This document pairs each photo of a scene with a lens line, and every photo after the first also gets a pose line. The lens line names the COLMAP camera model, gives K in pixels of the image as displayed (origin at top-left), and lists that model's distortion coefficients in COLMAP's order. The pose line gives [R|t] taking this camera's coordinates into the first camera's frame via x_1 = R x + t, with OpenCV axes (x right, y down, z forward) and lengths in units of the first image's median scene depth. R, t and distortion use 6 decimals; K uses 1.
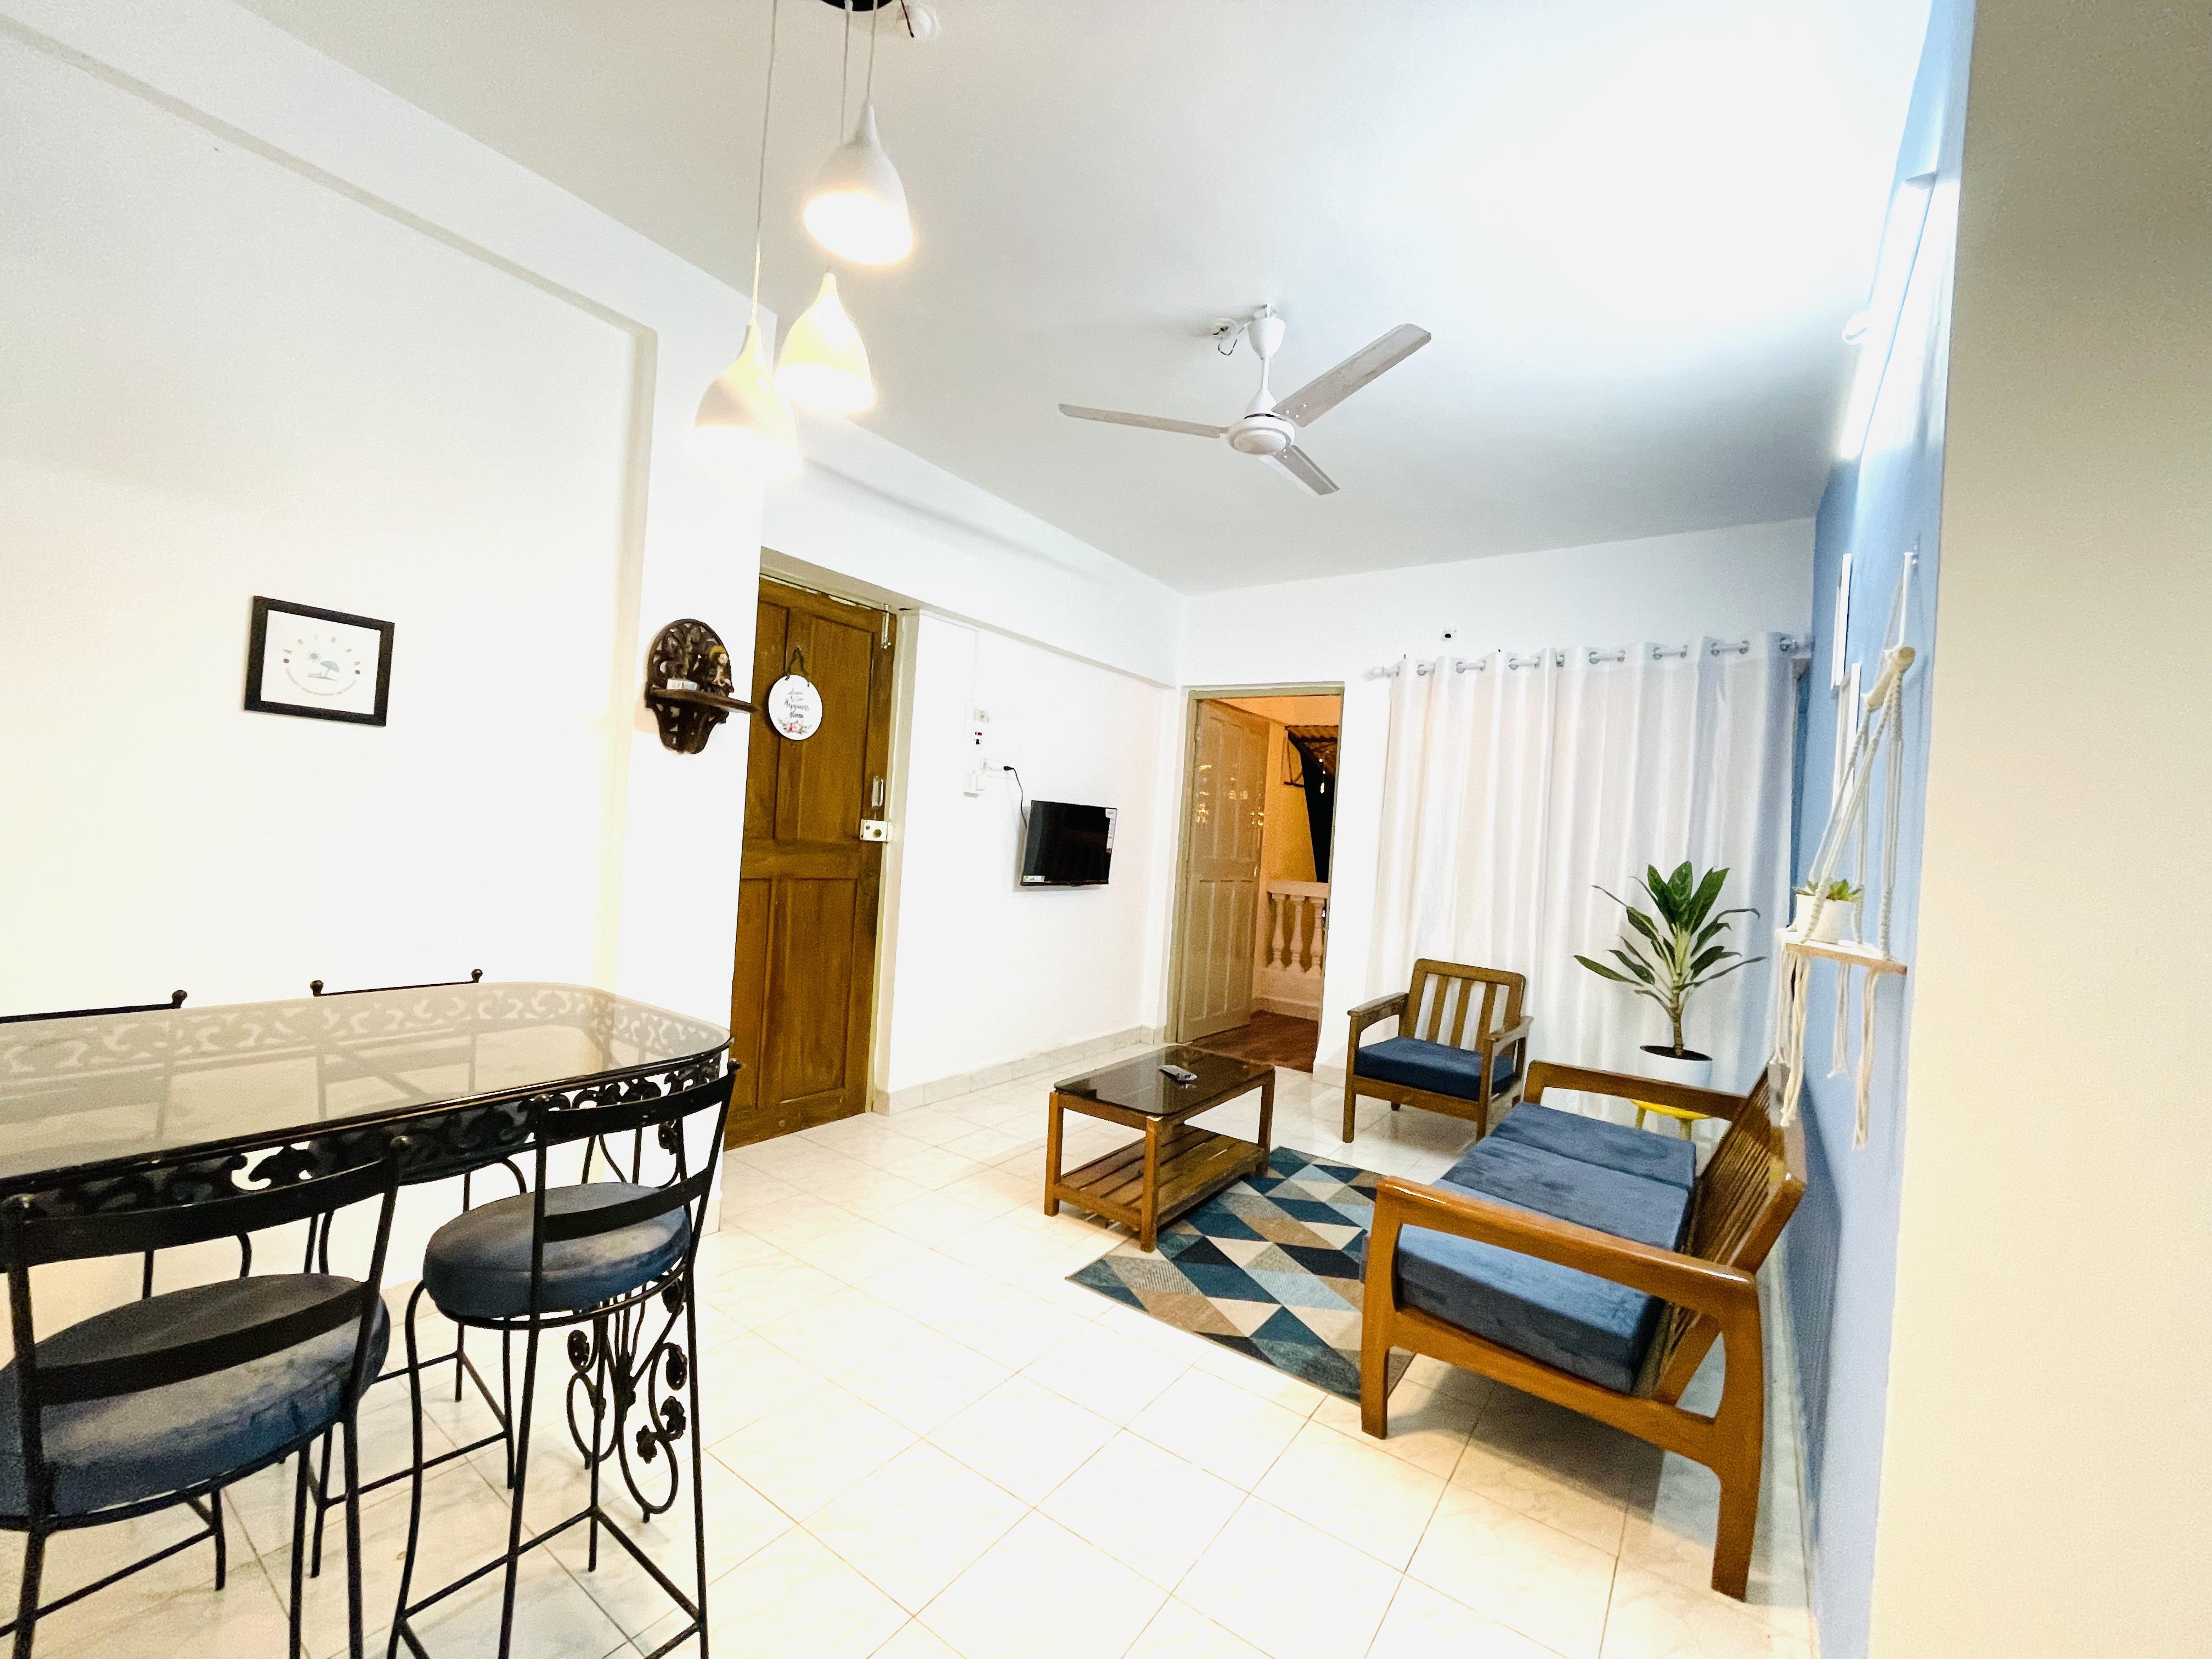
lens RADIAL K [[898.6, 0, 1106.6], [0, 898.6, 829.3], [0, 0, 1]] dist [-0.003046, -0.000027]
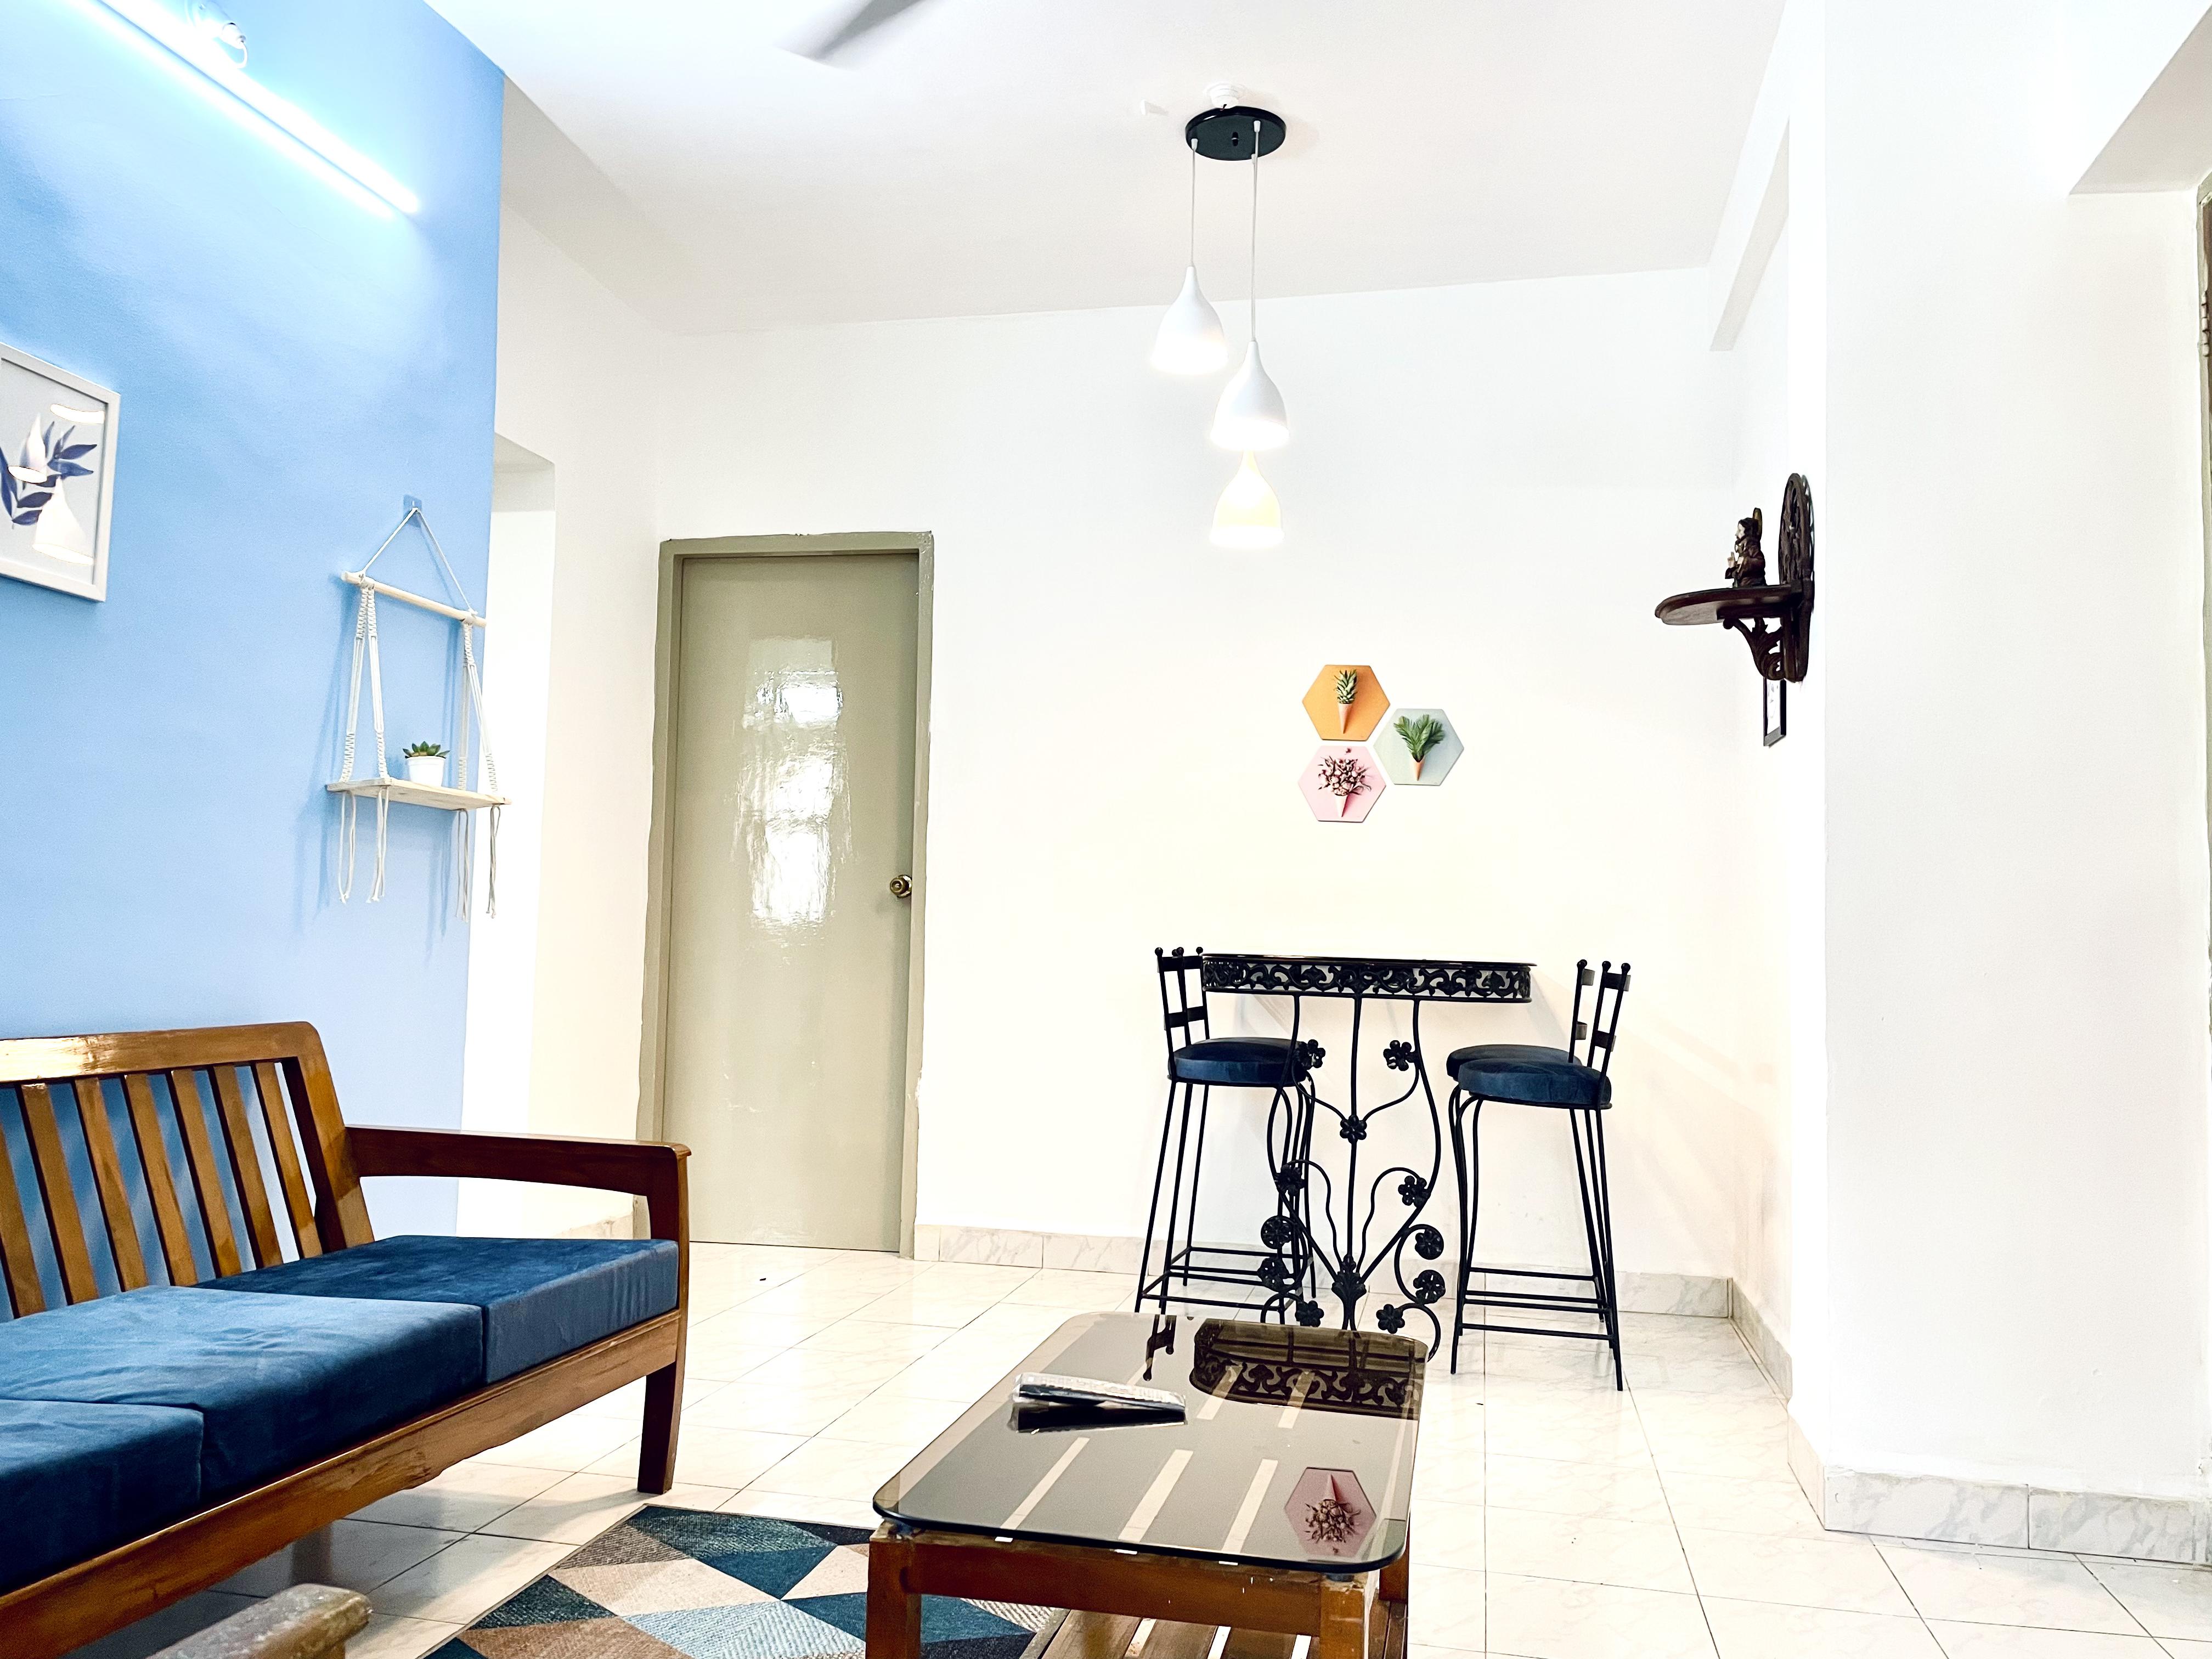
lens RADIAL K [[1660.7, 0, 1112.2], [0, 1660.7, 830.5], [0, 0, 1]] dist [0.050122, -0.066232]
pose [[-0.919438, -0.117367, -0.375311, 0.447631], [-0.081197, 0.990516, -0.110836, 0.210787], [0.384760, -0.071433, -0.920248, 2.063642]]
